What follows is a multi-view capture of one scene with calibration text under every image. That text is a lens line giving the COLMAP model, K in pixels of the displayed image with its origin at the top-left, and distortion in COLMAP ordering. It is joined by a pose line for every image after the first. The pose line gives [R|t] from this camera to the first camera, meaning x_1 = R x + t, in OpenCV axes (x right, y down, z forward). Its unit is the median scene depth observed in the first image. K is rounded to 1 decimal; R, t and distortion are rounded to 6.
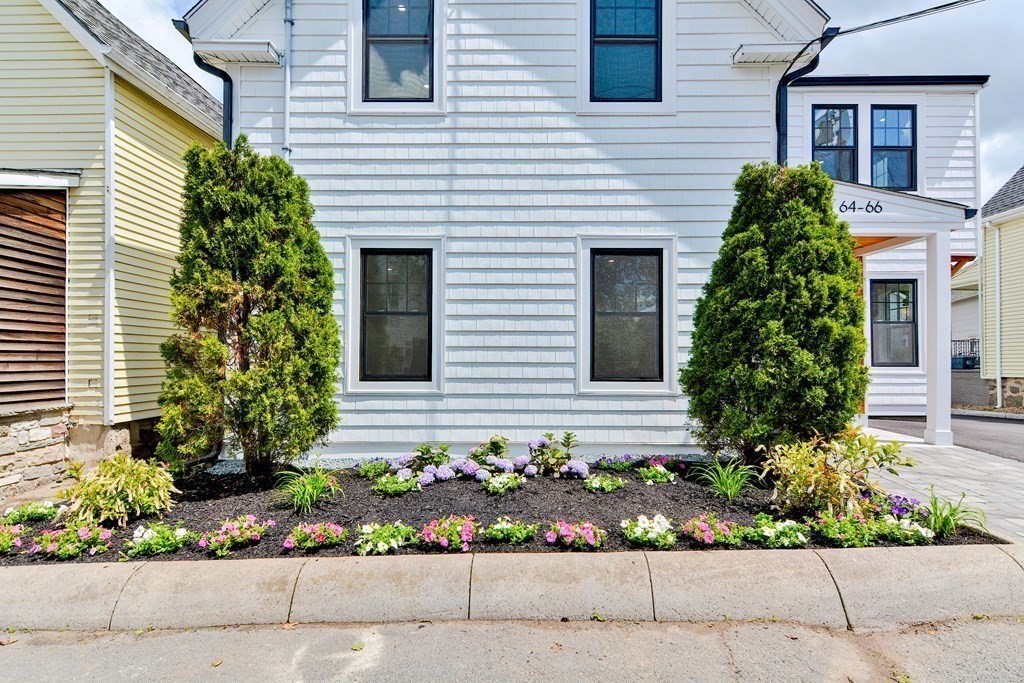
lens RADIAL K [[532.8, 0, 508.7], [0, 532.8, 359.9], [0, 0, 1]] dist [0.003075, -0.000859]
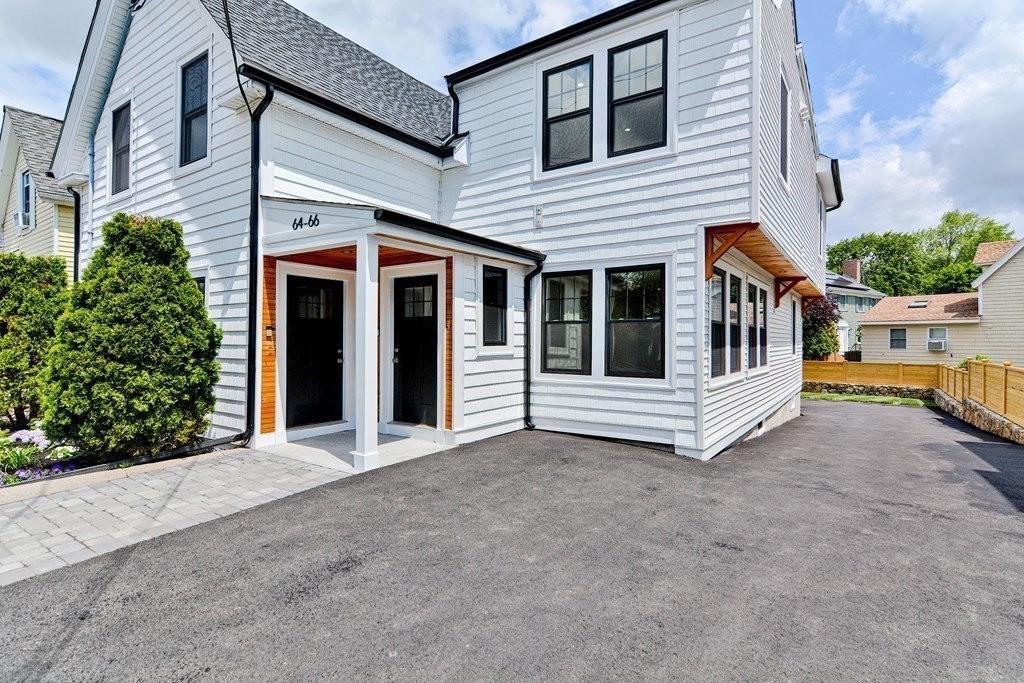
lens RADIAL K [[516.0, 0, 489.7], [0, 516.0, 341.7], [0, 0, 1]] dist [0.004557, -0.000363]
pose [[0.816859, 0.002498, -0.576832, 1.505676], [-0.001239, 0.999996, 0.002577, -0.064694], [0.576836, -0.001390, 0.816859, 0.404741]]
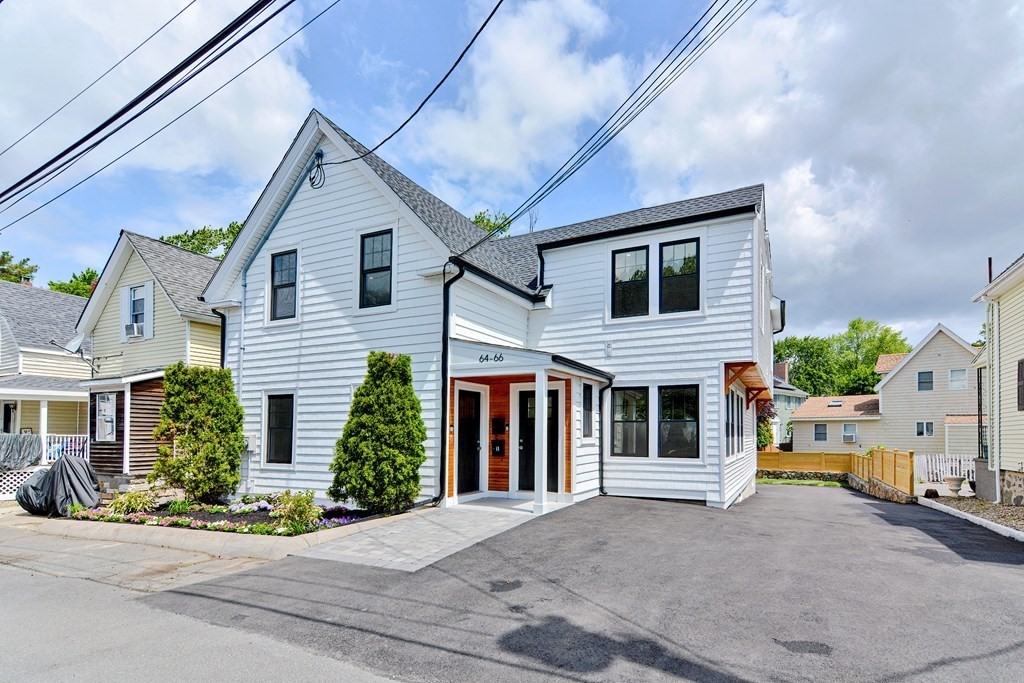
lens RADIAL K [[535.4, 0, 515.3], [0, 535.4, 426.8], [0, 0, 1]] dist [-0.001099, -0.000305]
pose [[0.897003, -0.007719, -0.441958, 1.413088], [0.001338, 0.999890, -0.014748, -0.062365], [0.442023, 0.012638, 0.896915, -0.367850]]
